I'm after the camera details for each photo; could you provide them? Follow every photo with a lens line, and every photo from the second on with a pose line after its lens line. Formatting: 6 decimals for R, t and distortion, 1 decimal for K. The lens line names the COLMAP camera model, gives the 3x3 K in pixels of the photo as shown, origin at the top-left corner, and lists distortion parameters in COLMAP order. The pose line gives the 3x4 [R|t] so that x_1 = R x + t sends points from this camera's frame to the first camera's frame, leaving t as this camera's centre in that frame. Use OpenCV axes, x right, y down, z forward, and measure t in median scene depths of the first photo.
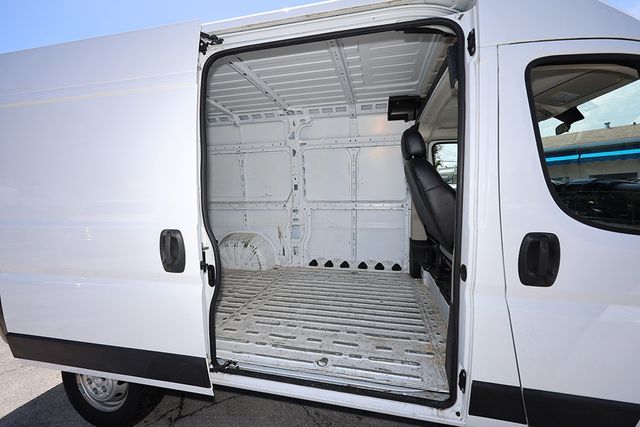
lens RADIAL K [[256.6, 0, 322.3], [0, 256.6, 212.5], [0, 0, 1]] dist [-0.001872, 0.001133]
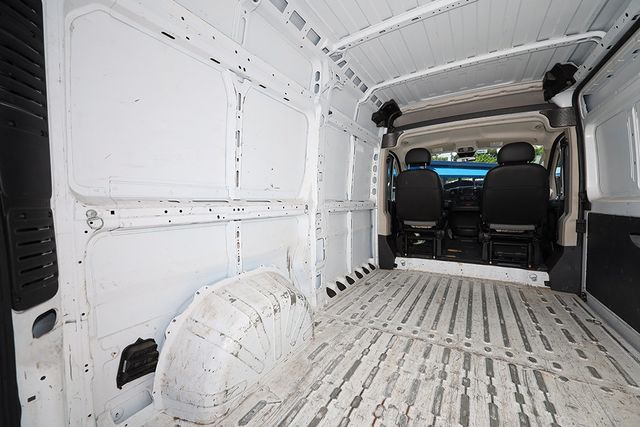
lens RADIAL K [[256.6, 0, 321.2], [0, 256.6, 213.5], [0, 0, 1]] dist [-0.001872, 0.001133]
pose [[0.313510, -0.026138, 0.949225, -0.698570], [0.082501, 0.996591, 0.000194, -0.010414], [-0.945994, 0.078252, 0.314598, 0.825306]]
